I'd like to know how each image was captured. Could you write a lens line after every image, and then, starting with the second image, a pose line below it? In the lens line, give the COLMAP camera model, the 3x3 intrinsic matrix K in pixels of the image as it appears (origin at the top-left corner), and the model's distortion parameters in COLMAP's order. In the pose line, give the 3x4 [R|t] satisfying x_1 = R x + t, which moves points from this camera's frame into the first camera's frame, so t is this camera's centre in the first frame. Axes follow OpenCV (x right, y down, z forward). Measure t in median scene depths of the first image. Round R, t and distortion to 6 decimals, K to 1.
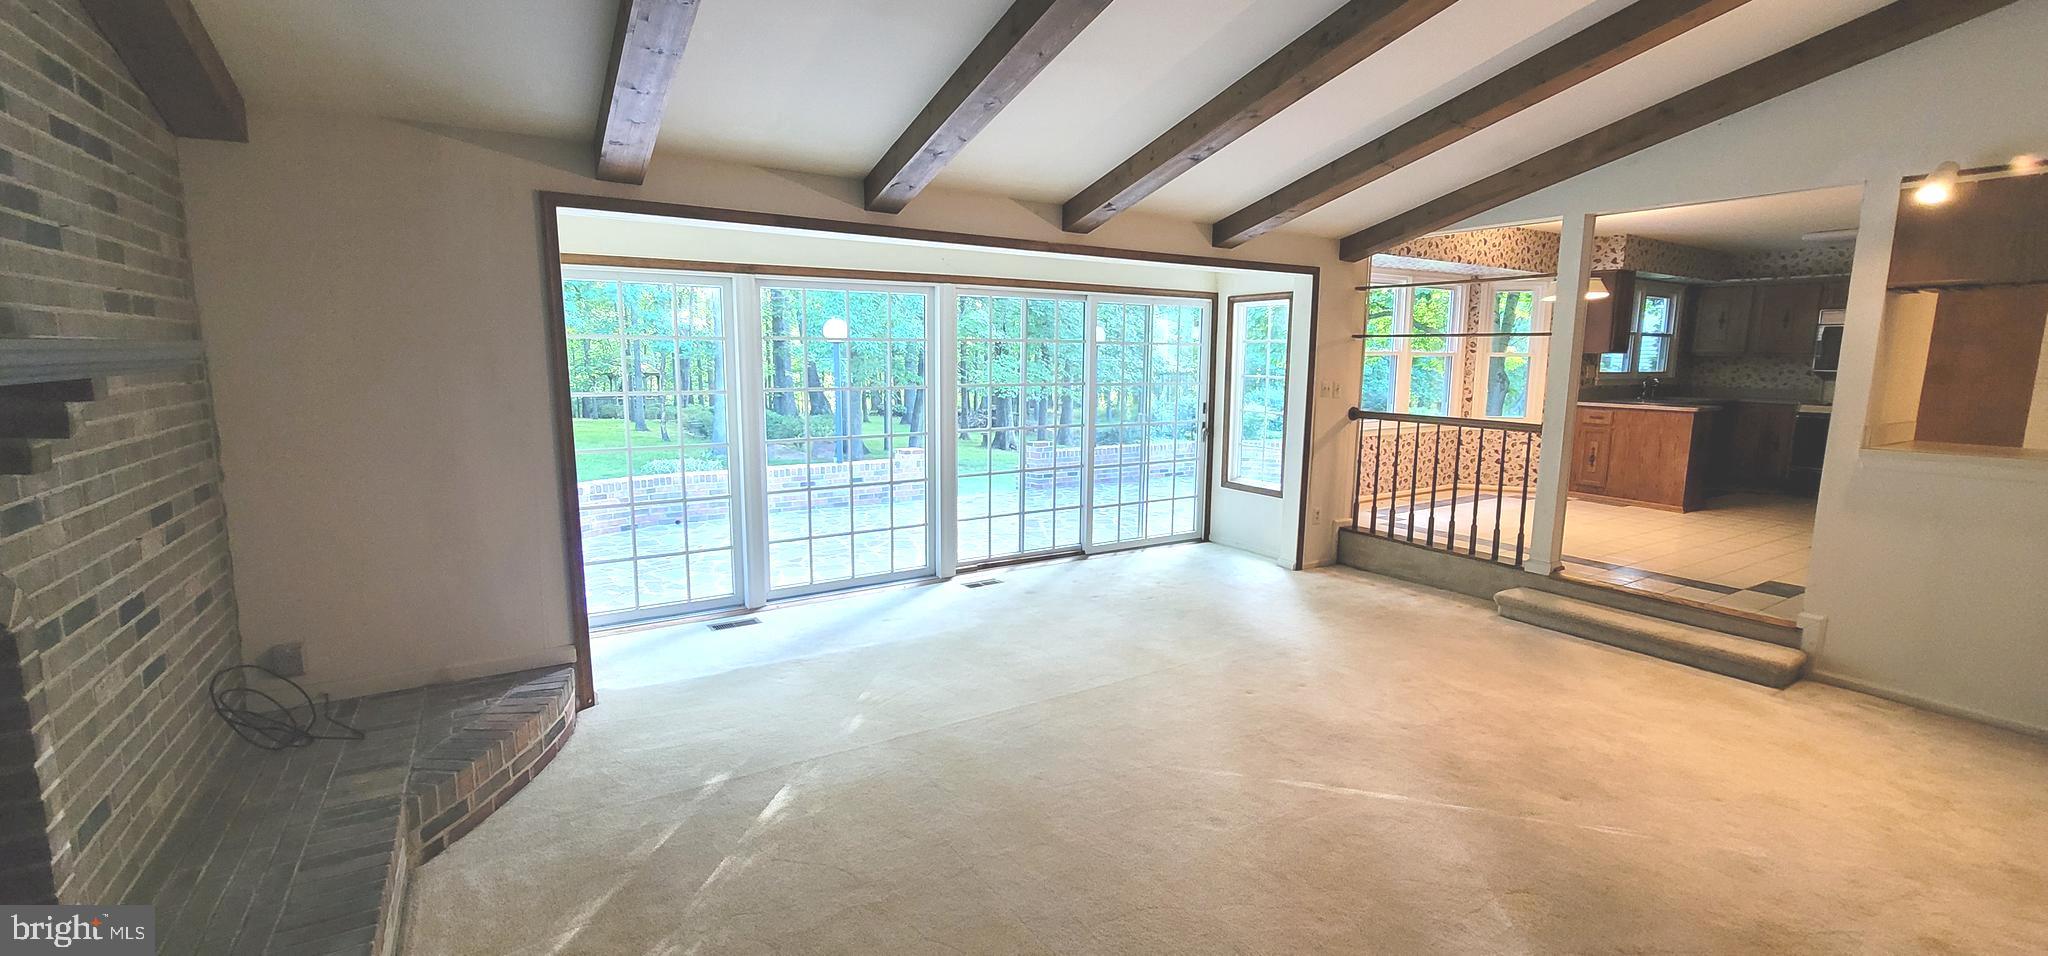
lens RADIAL K [[832.9, 0, 1024.0], [0, 832.9, 478.0], [0, 0, 1]] dist [0.000903, 0.000045]
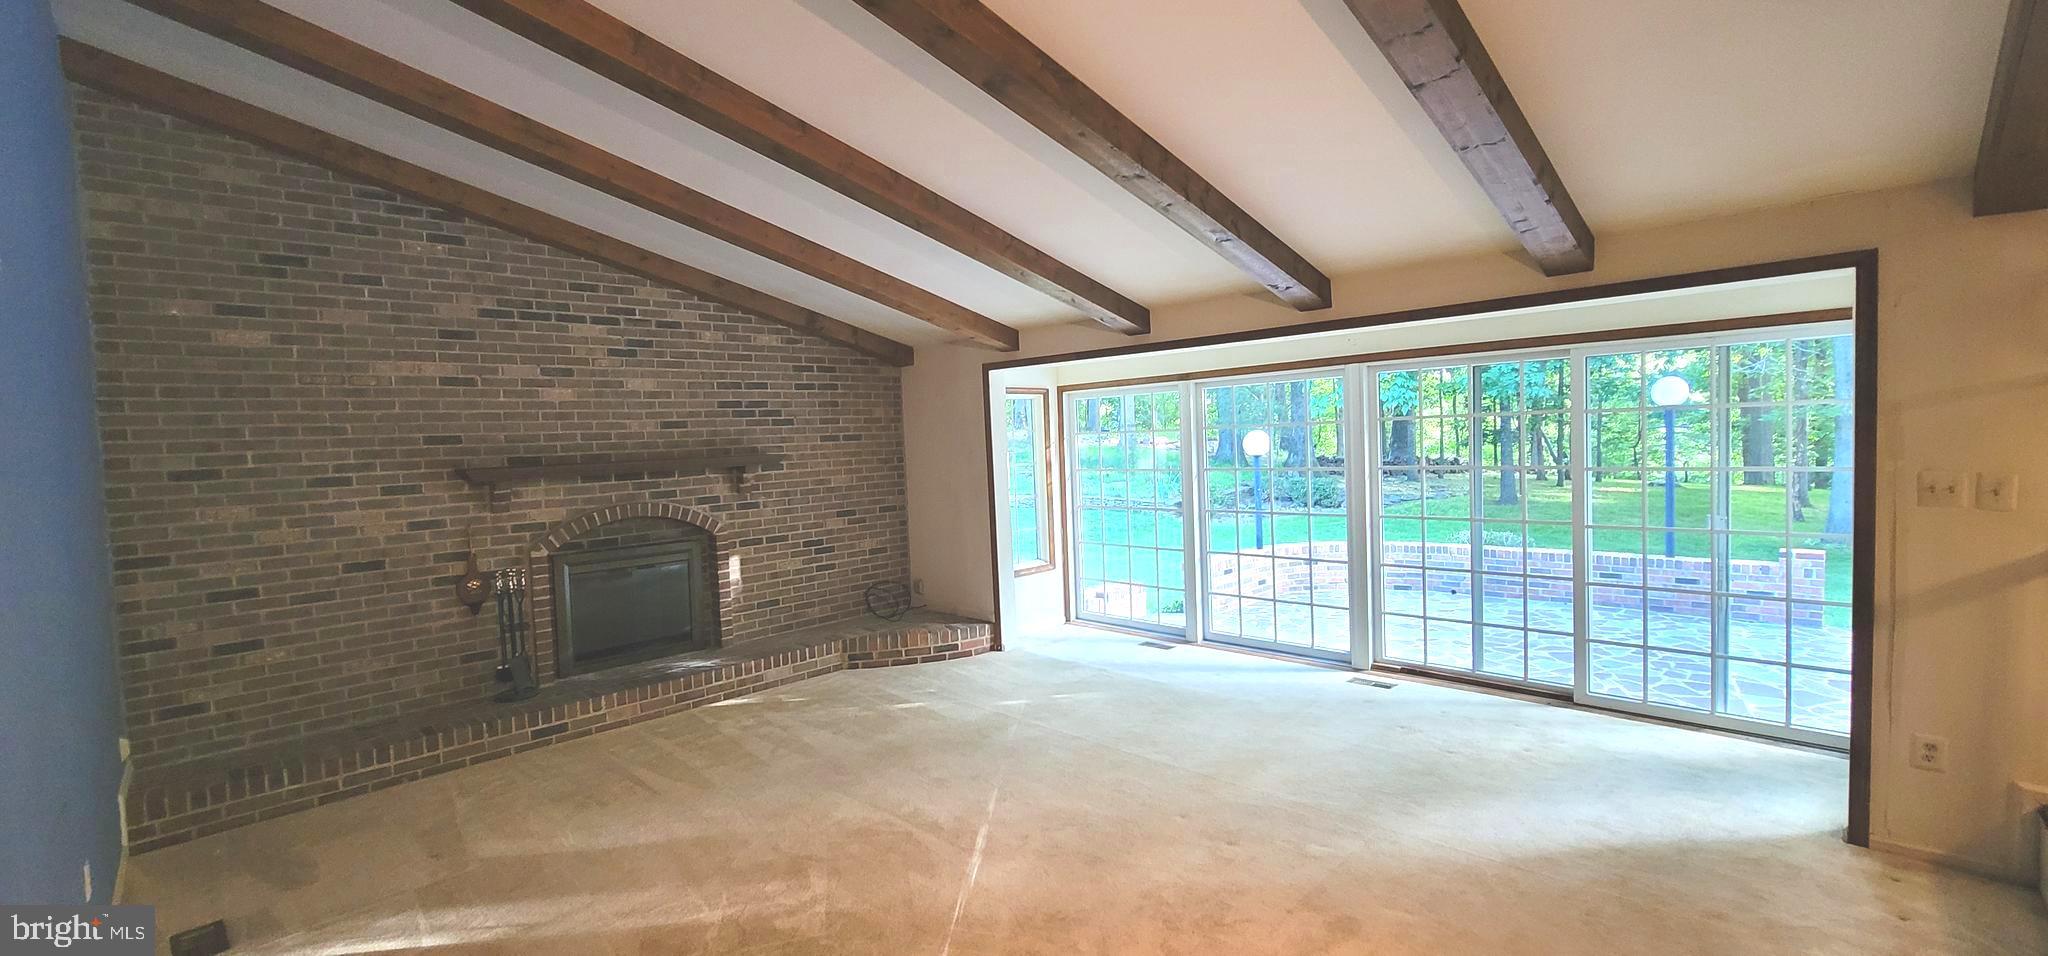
lens RADIAL K [[832.9, 0, 1024.0], [0, 832.9, 478.0], [0, 0, 1]] dist [0.000903, 0.000045]
pose [[0.220068, 0.031087, -0.974989, 0.806010], [-0.102928, 0.994653, 0.008482, -0.070823], [0.970039, 0.098488, 0.222091, 0.436529]]
